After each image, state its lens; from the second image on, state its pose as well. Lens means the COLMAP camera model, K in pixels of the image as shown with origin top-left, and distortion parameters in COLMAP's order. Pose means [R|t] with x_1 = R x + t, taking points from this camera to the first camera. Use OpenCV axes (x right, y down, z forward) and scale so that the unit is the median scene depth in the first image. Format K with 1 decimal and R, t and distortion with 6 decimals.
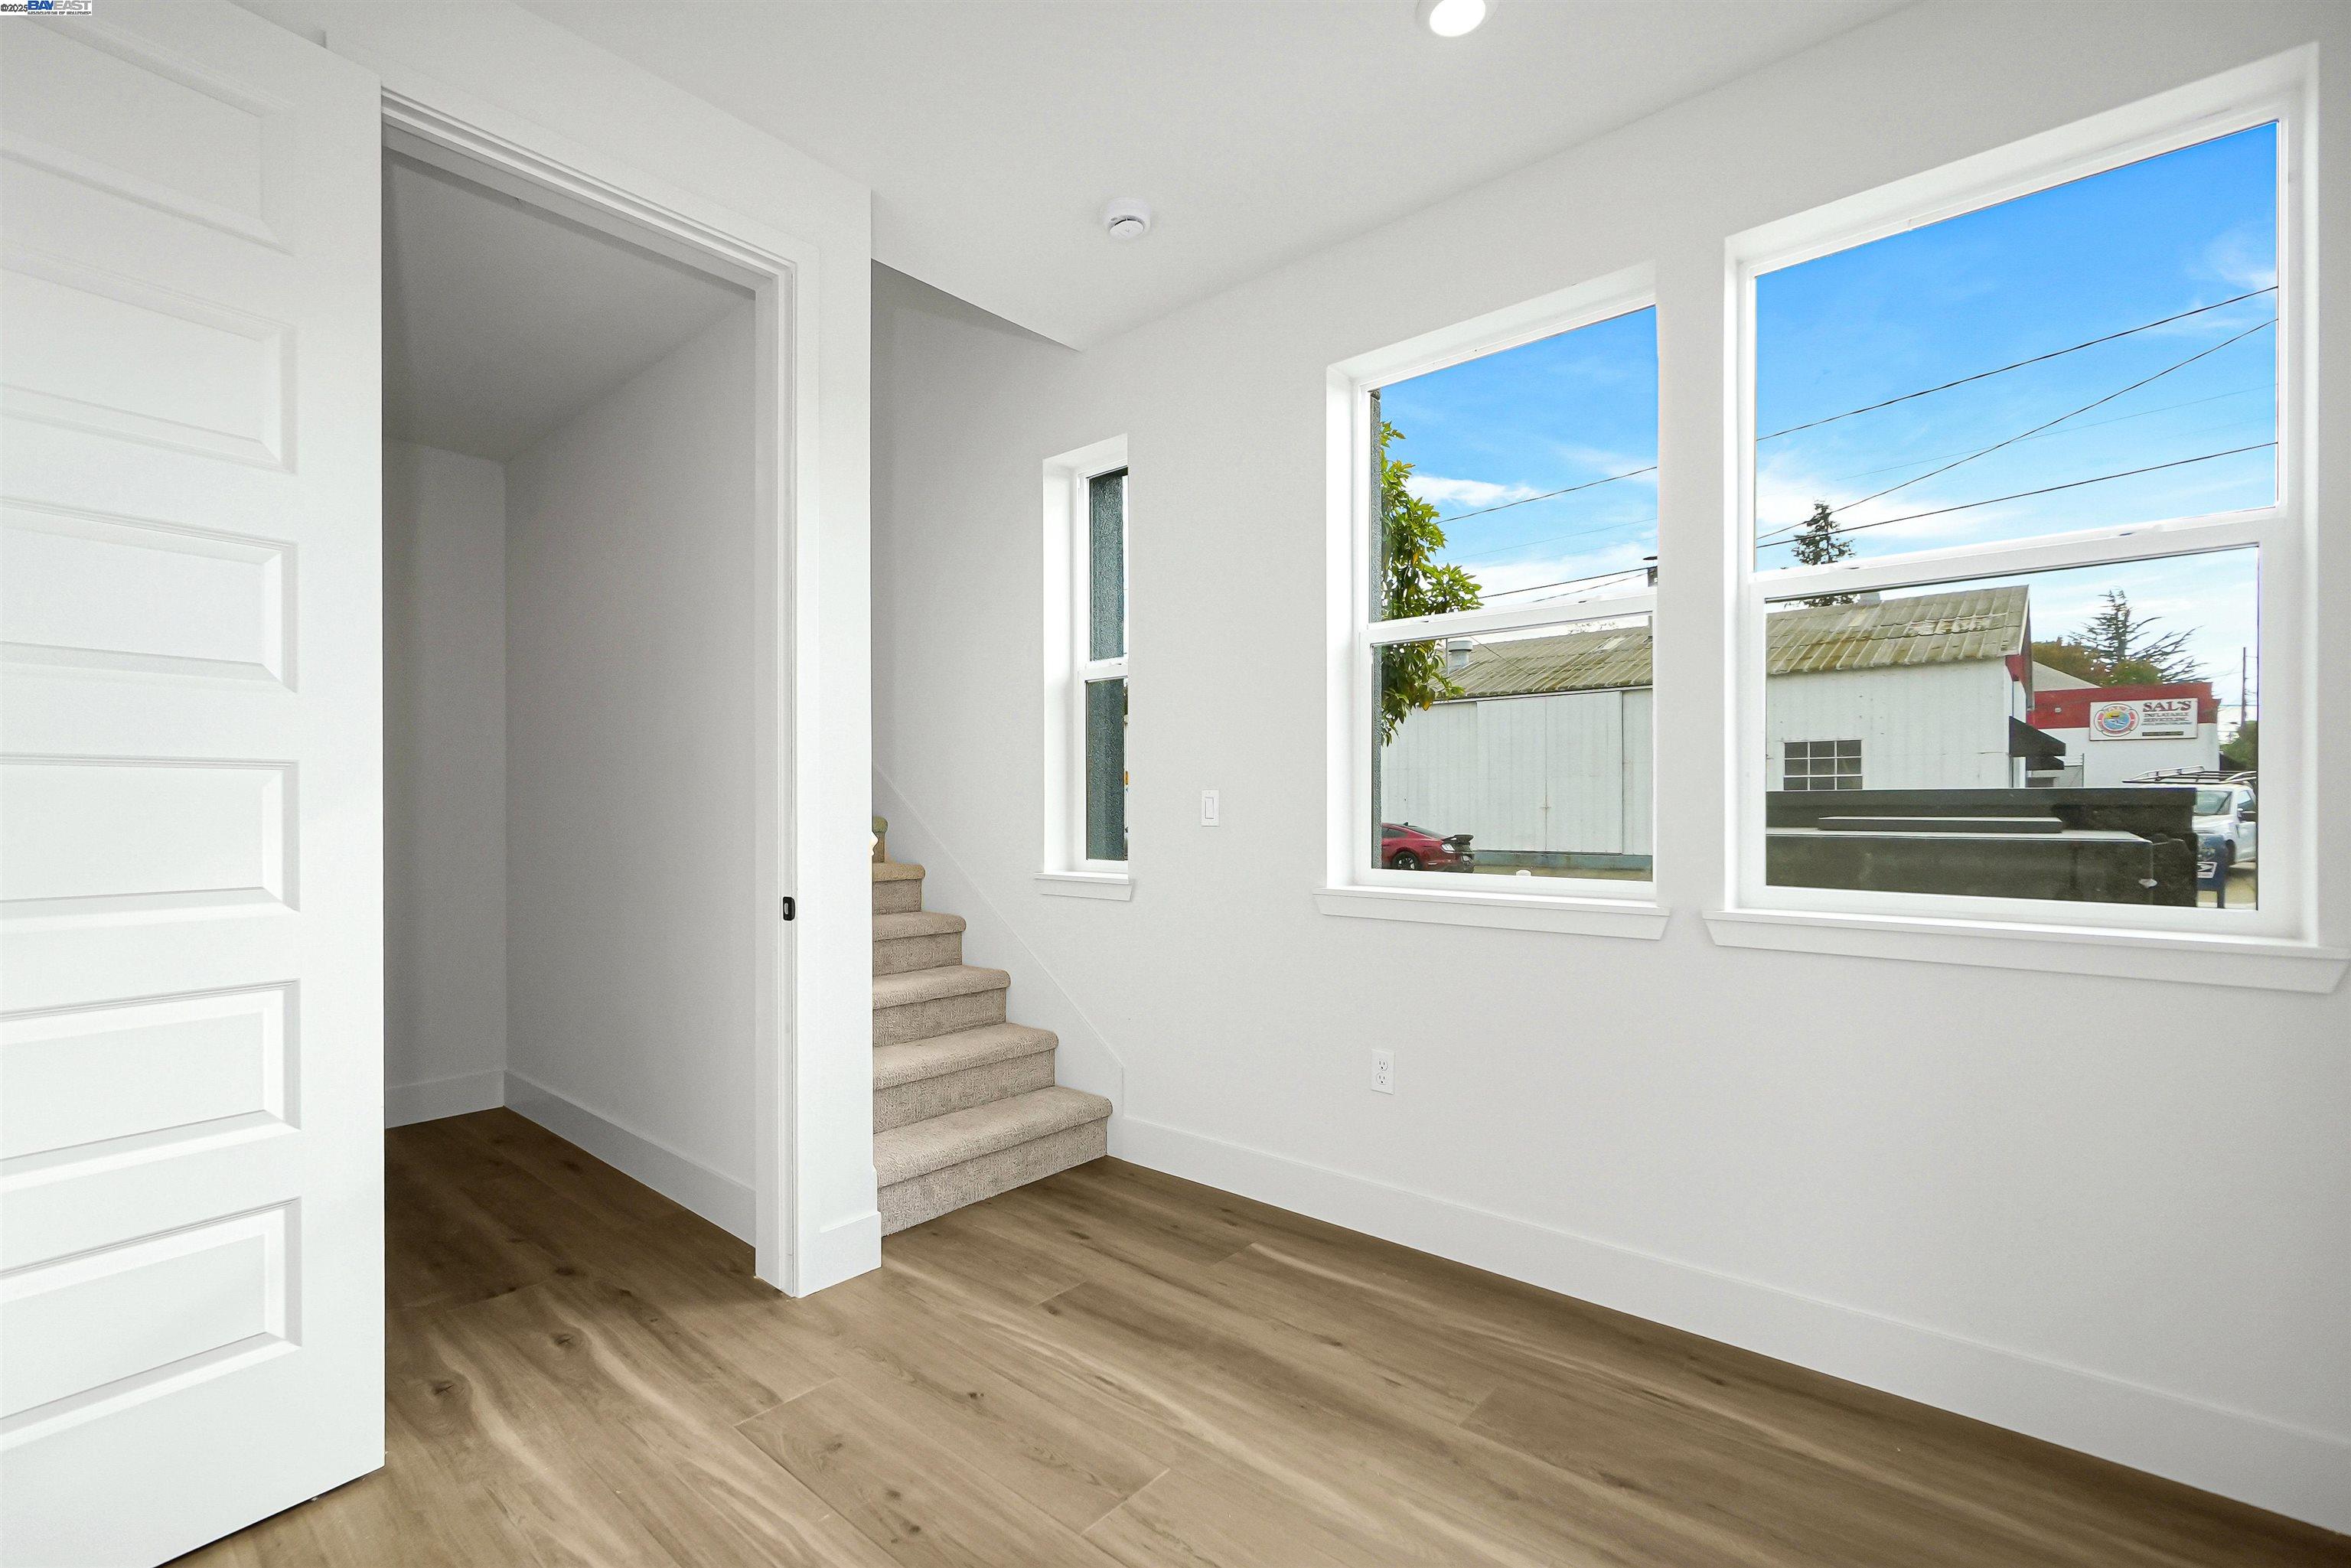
lens RADIAL K [[1022.7, 0, 1149.0], [0, 1022.7, 810.9], [0, 0, 1]] dist [-0.008884, 0.001790]
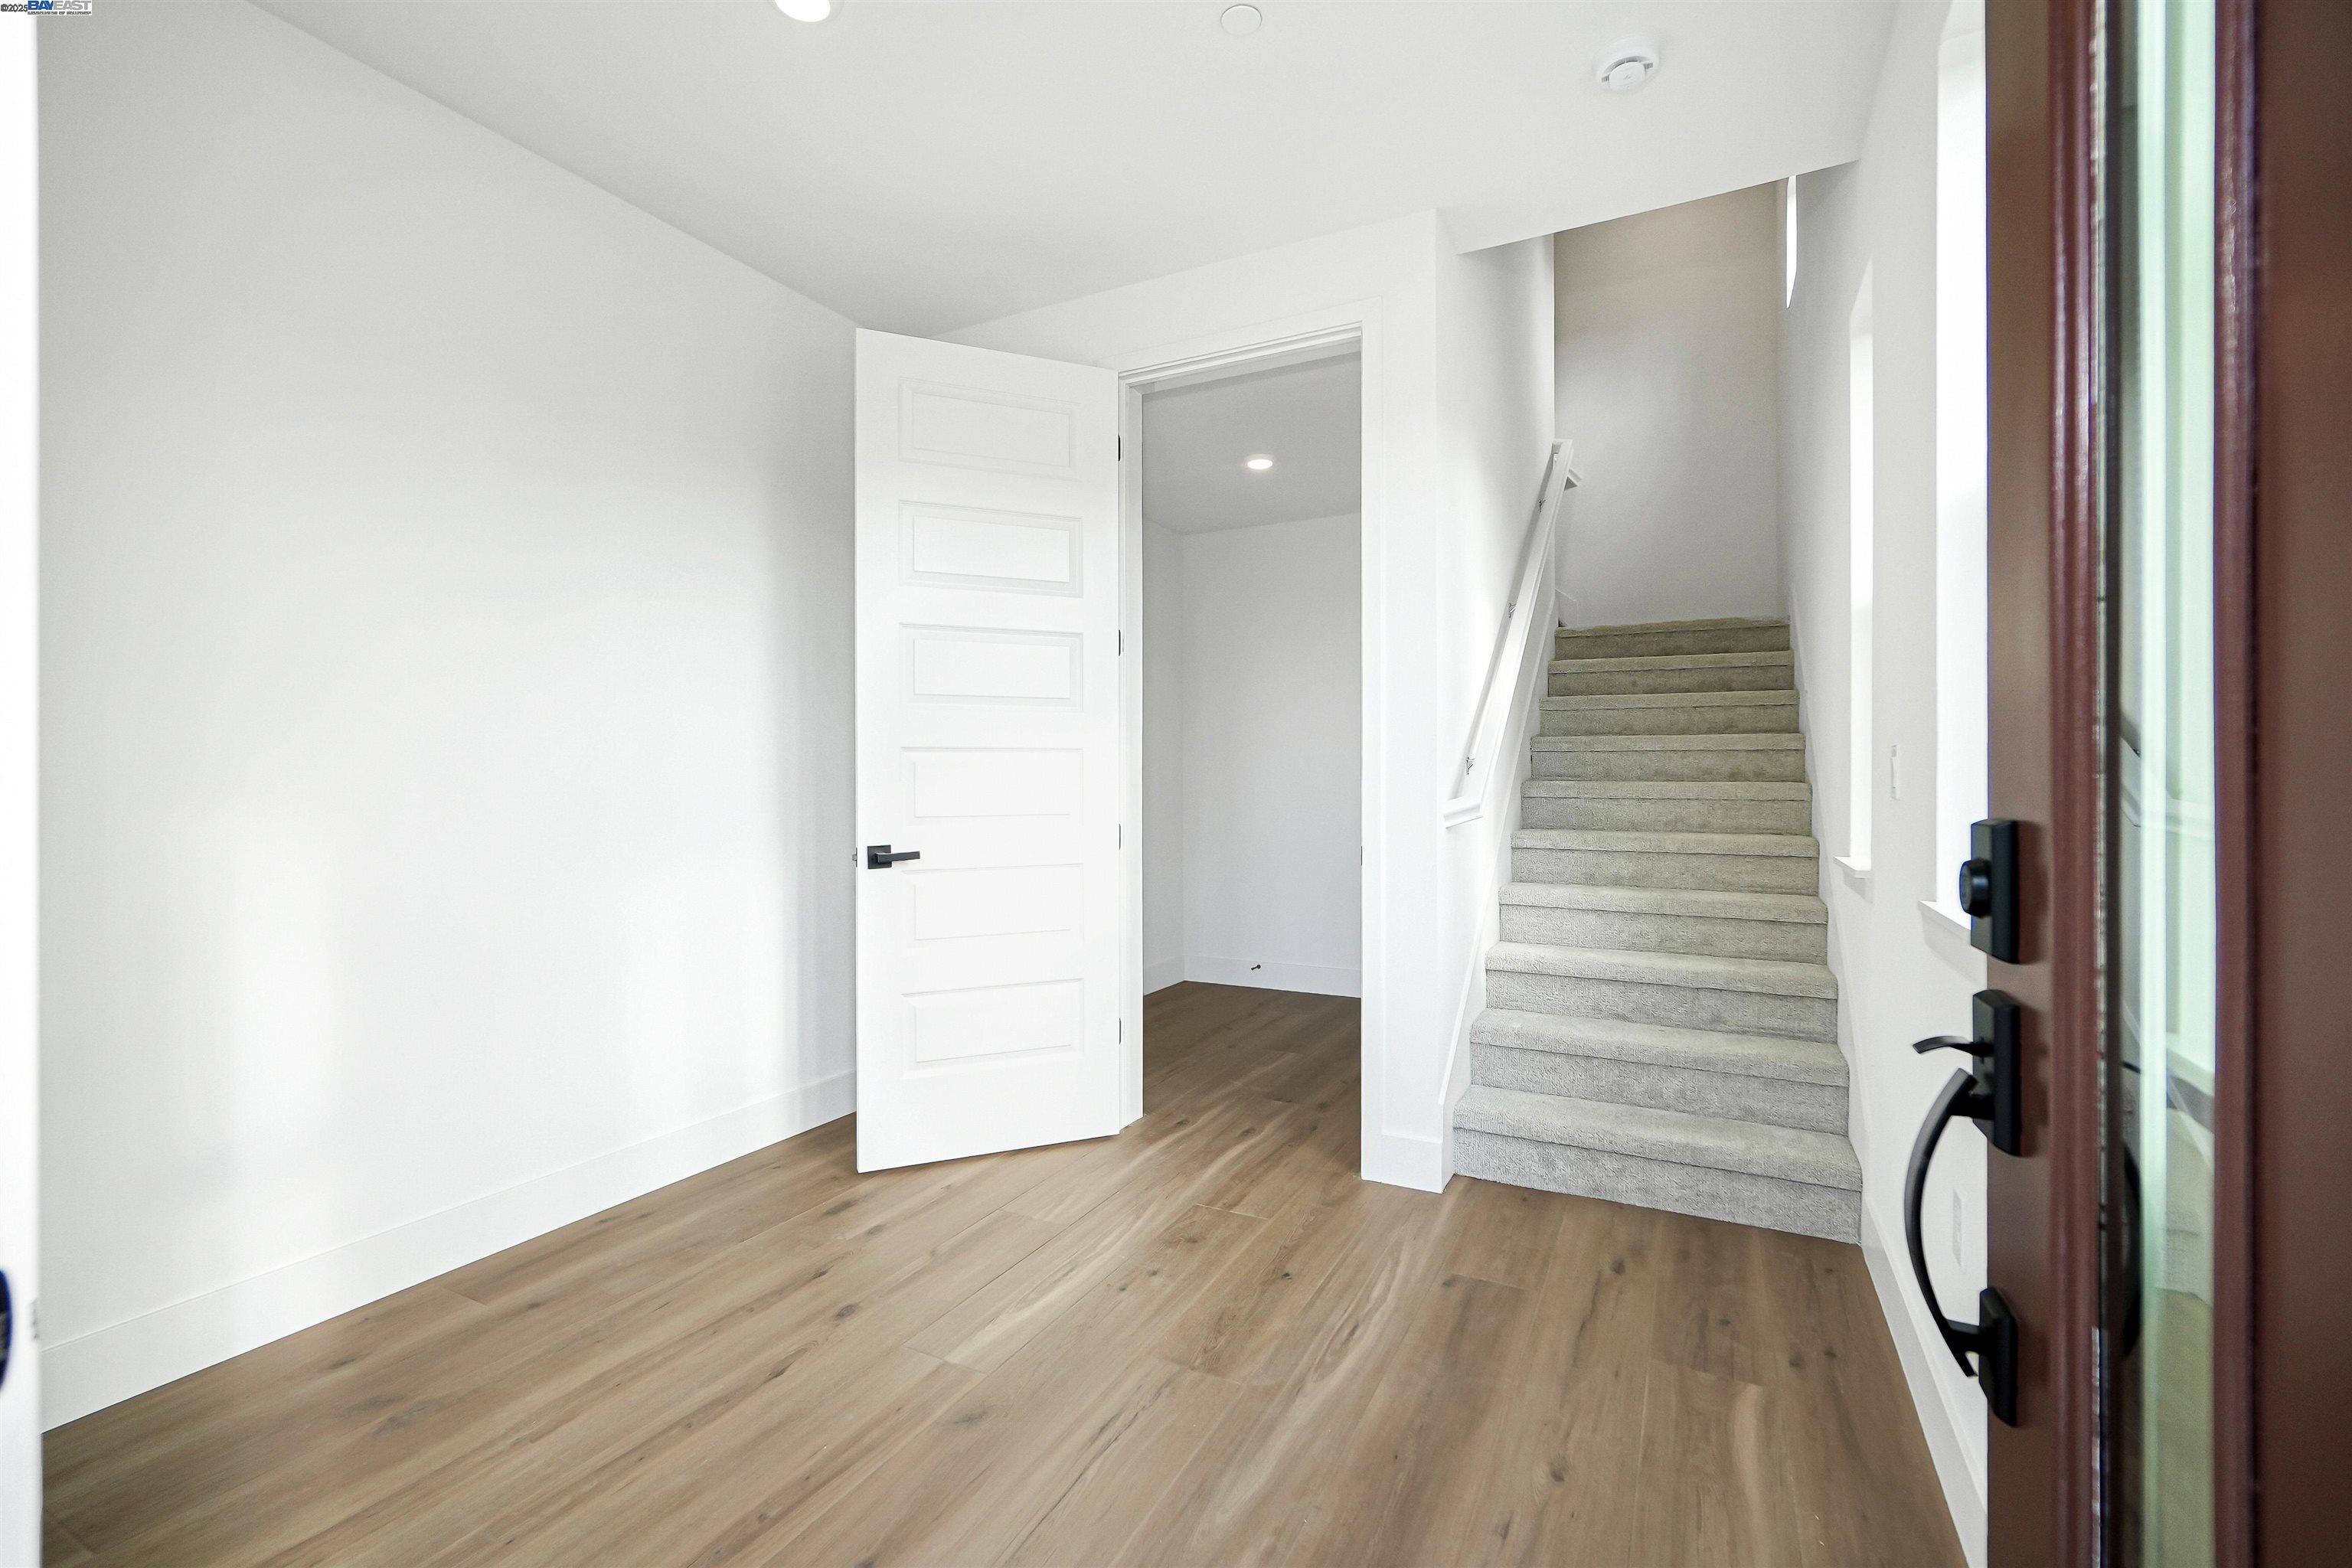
lens RADIAL K [[1023.1, 0, 1156.5], [0, 1023.1, 764.4], [0, 0, 1]] dist [-0.008884, 0.001790]
pose [[0.260205, 0.005958, -0.965535, 0.760976], [-0.003311, 0.999981, 0.005278, -0.017152], [0.965548, 0.001824, 0.260220, 0.454081]]
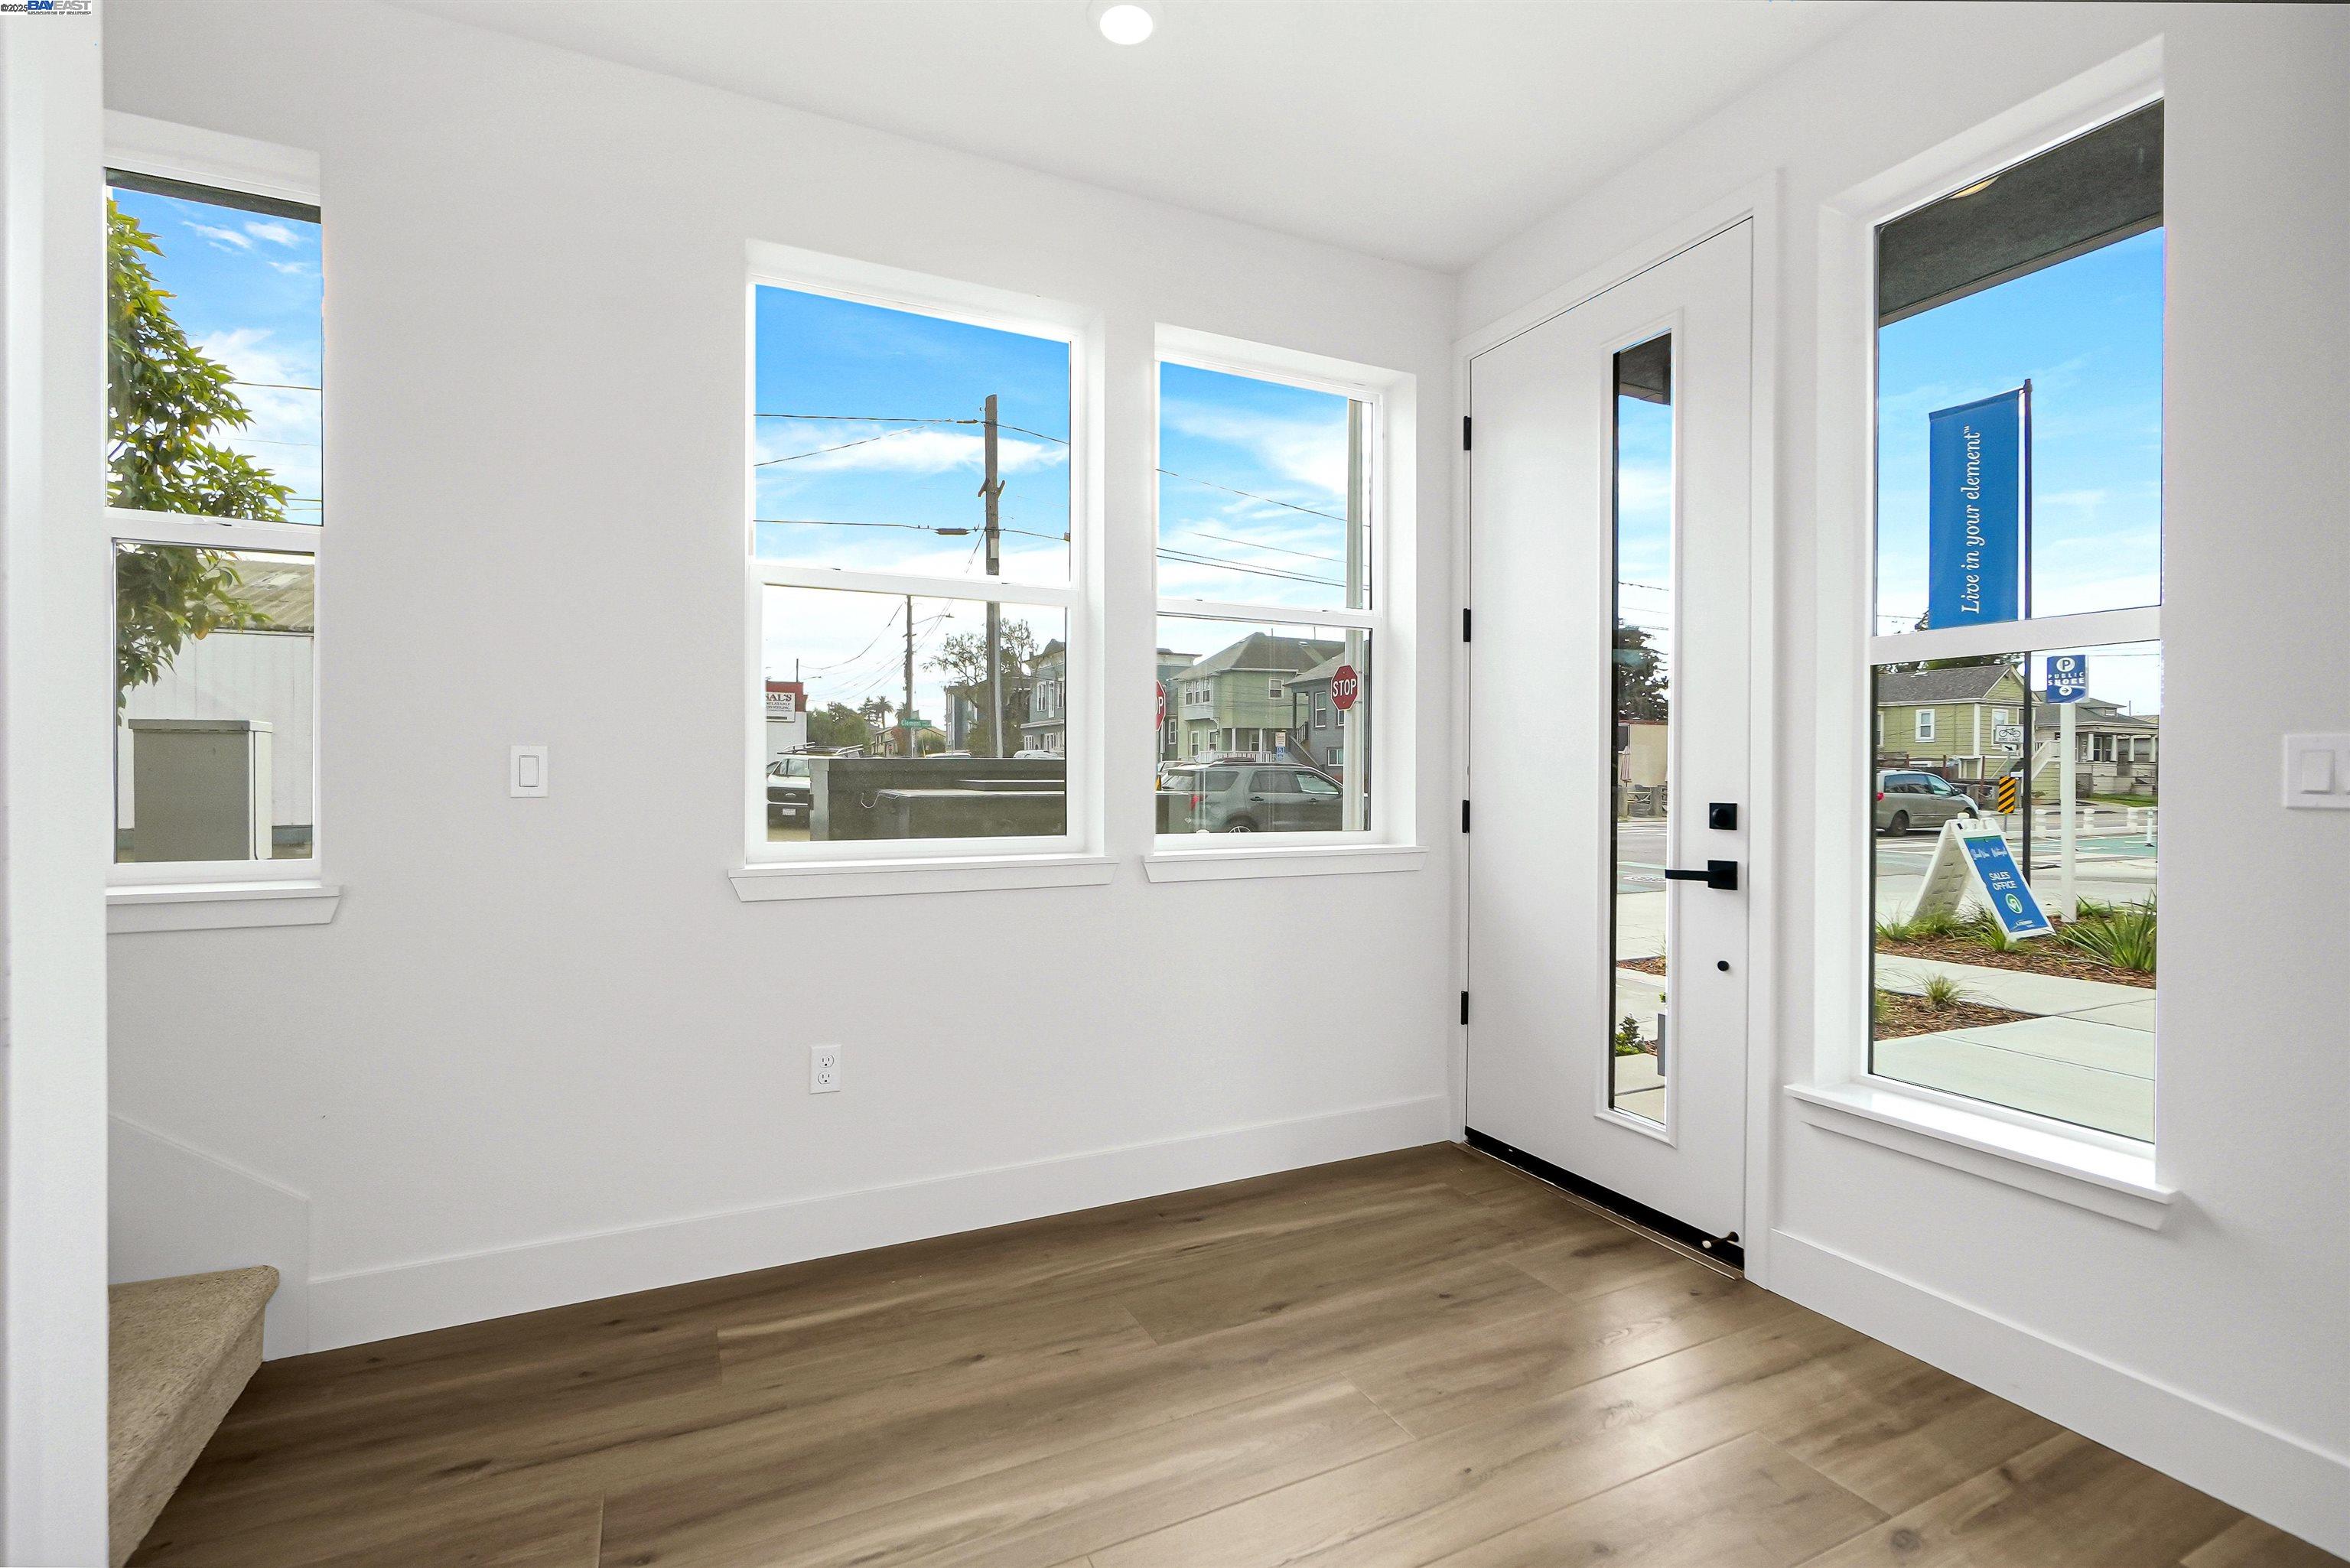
lens RADIAL K [[1022.2, 0, 1108.4], [0, 1022.2, 777.3], [0, 0, 1]] dist [-0.008884, 0.001790]
pose [[0.421091, -0.003180, 0.907013, -0.531721], [0.002586, 0.999994, 0.002306, 0.001201], [-0.907015, 0.001375, 0.421097, 0.456993]]
